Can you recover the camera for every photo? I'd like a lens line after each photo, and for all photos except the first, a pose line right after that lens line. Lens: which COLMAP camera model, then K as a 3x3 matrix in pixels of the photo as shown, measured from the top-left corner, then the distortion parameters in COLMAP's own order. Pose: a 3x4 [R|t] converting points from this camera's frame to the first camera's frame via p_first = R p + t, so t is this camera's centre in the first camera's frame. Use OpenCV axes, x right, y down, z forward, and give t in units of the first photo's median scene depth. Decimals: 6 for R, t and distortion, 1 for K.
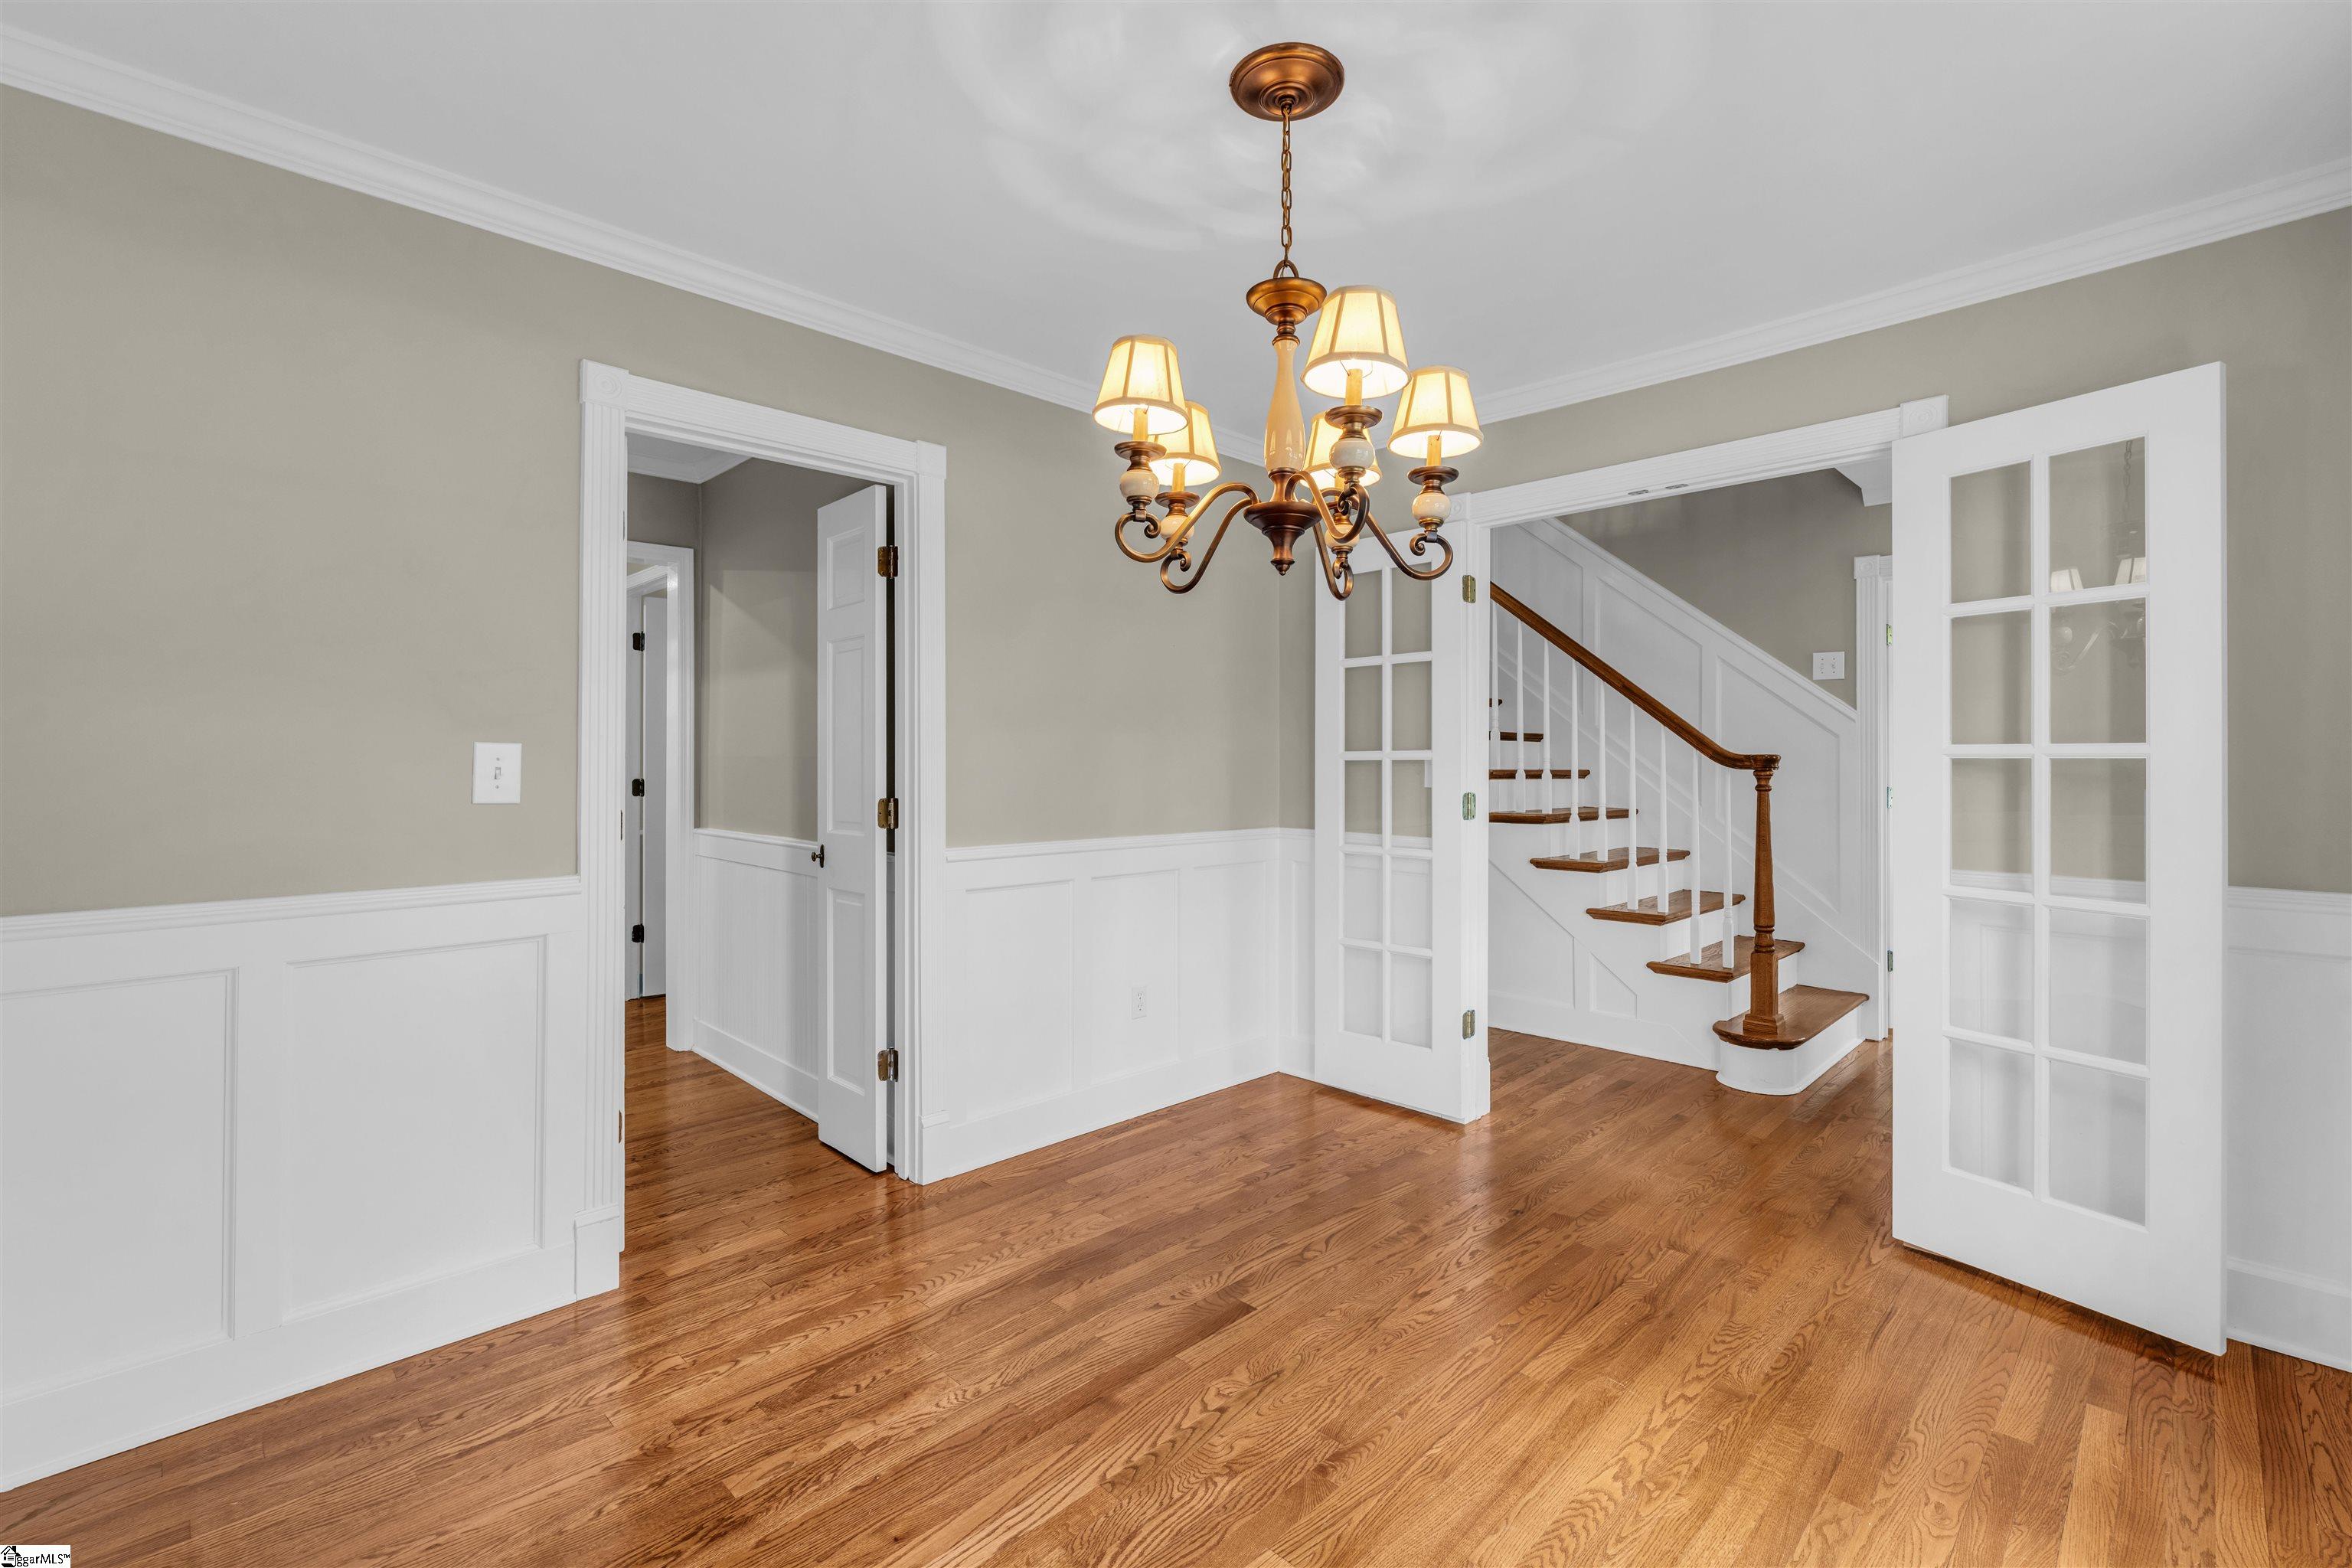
lens RADIAL K [[999.2, 0, 1111.0], [0, 999.2, 770.5], [0, 0, 1]] dist [-0.001936, -0.000387]
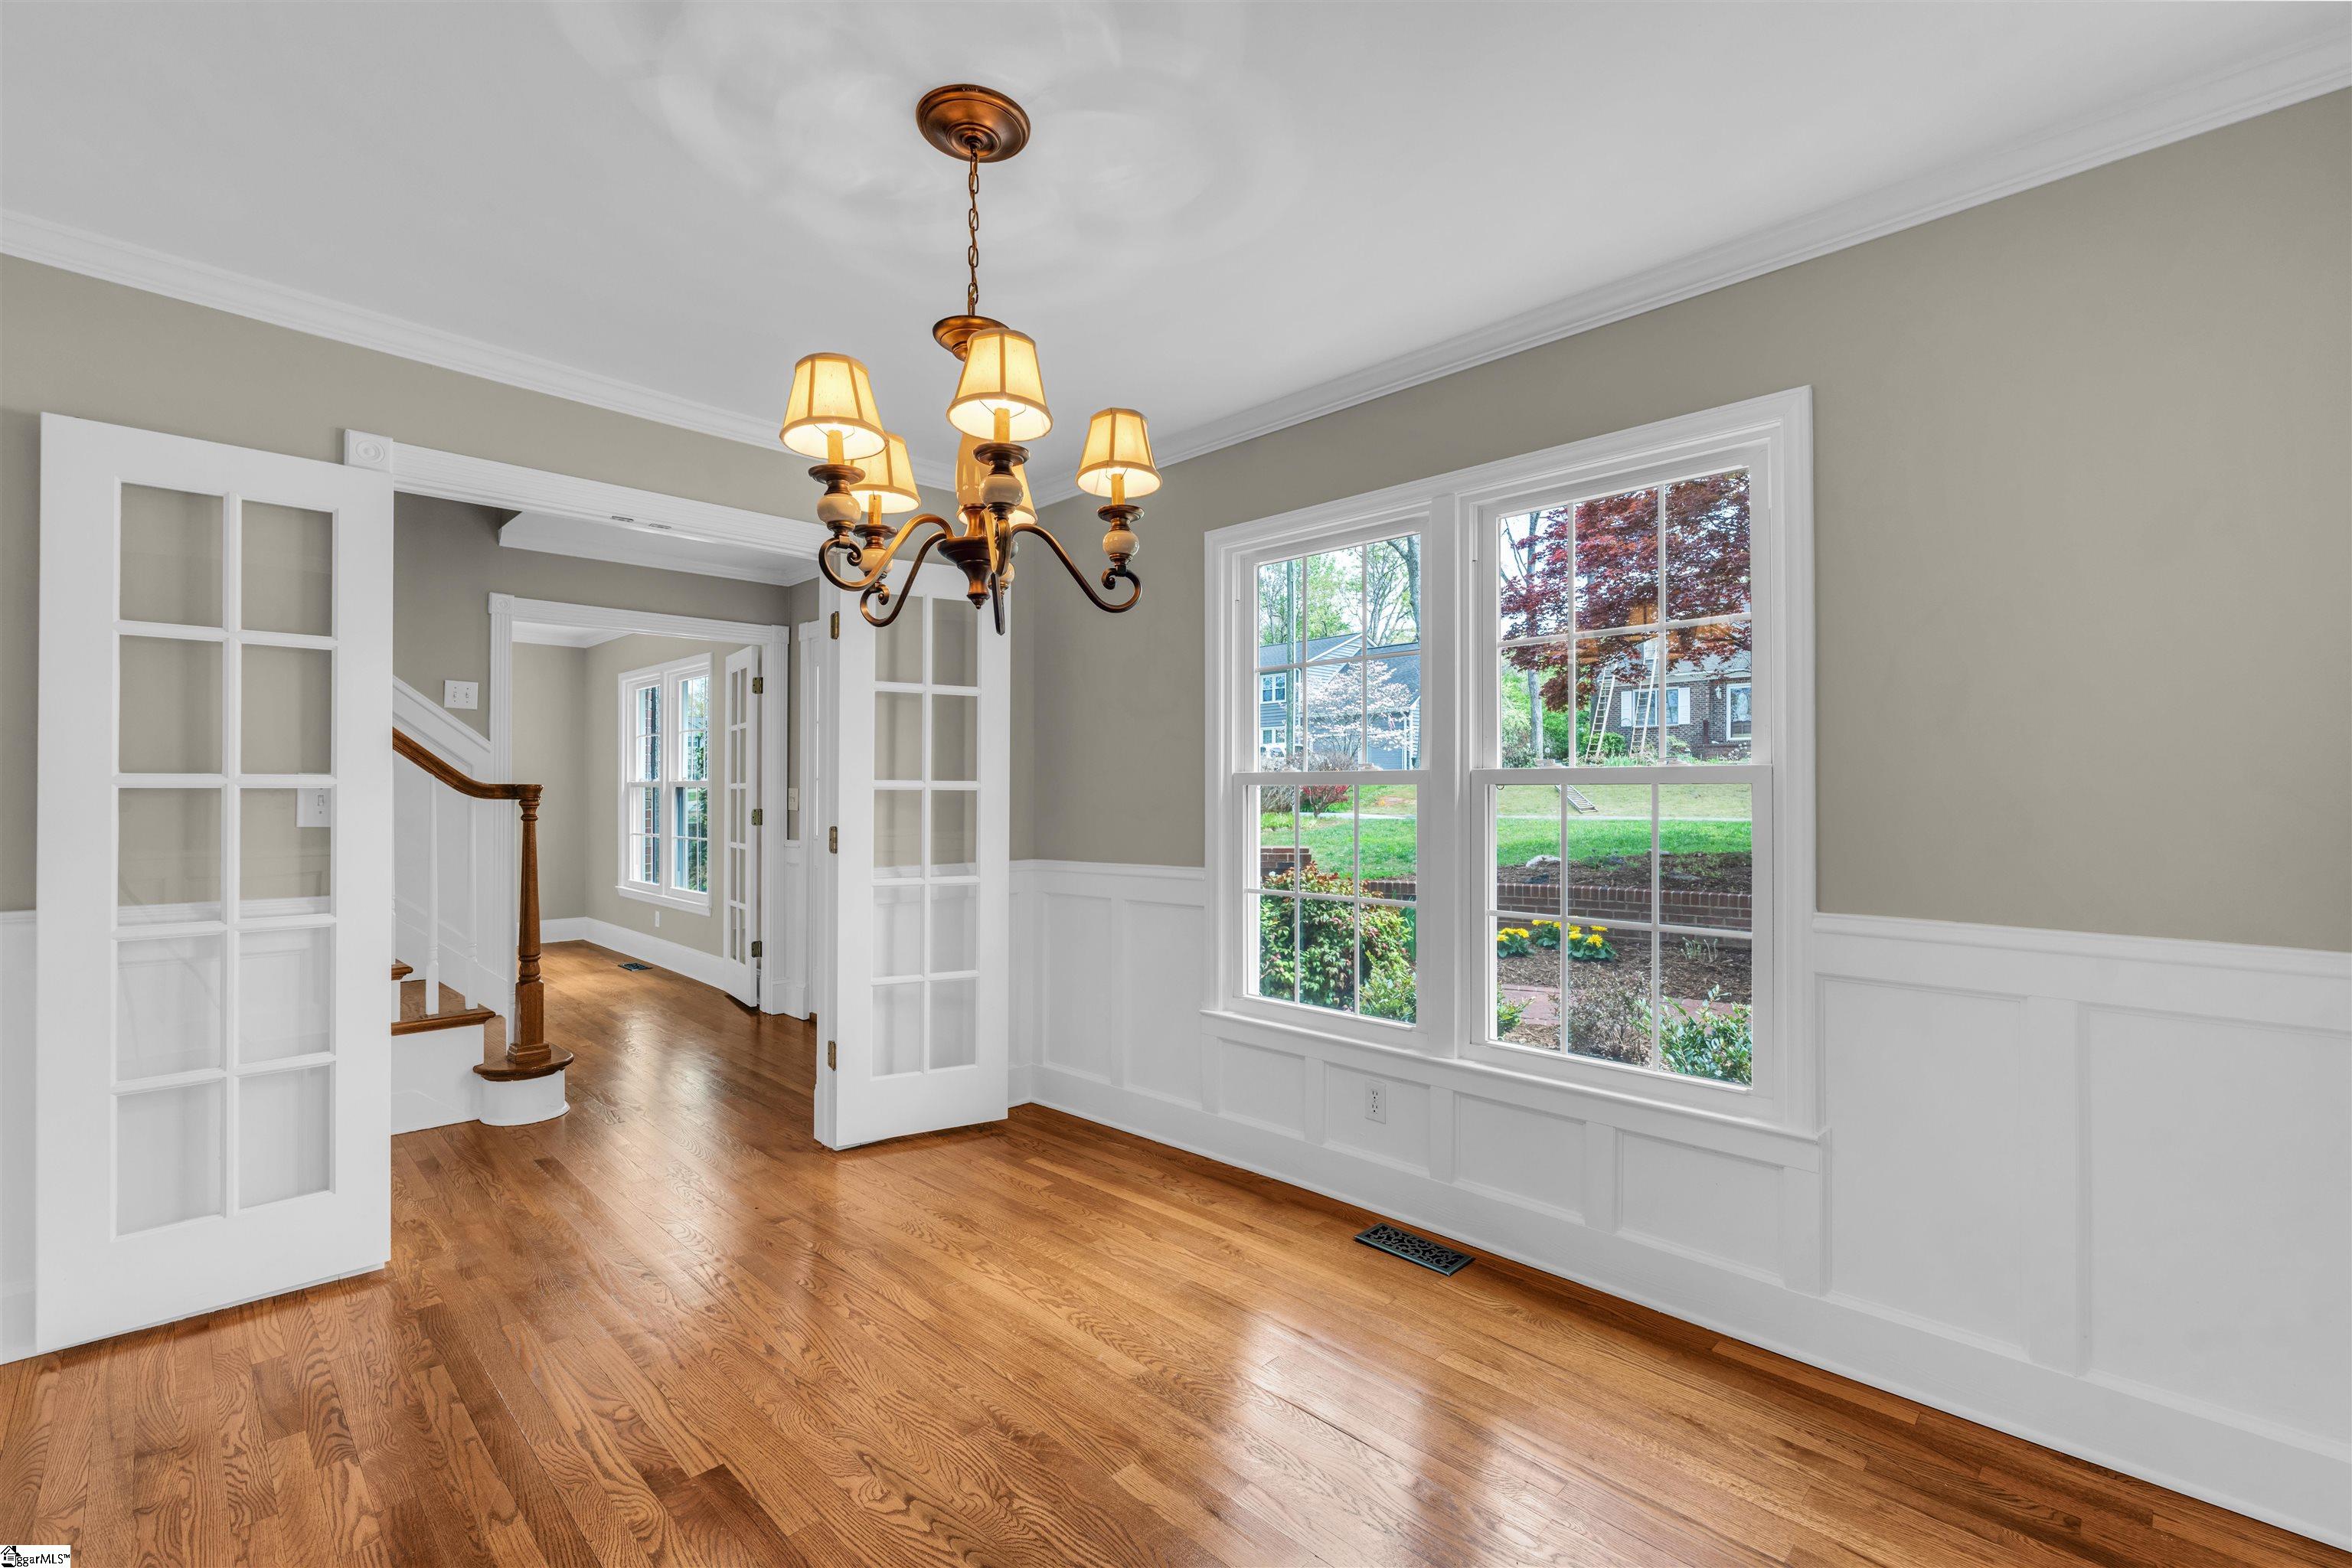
lens RADIAL K [[1056.8, 0, 1165.5], [0, 1056.8, 776.1], [0, 0, 1]] dist [0.011900, -0.000304]
pose [[-0.025344, 0.015702, 0.999555, -0.717531], [0.000460, 0.999877, -0.015696, -0.011784], [-0.999679, 0.000062, -0.025349, 0.633195]]
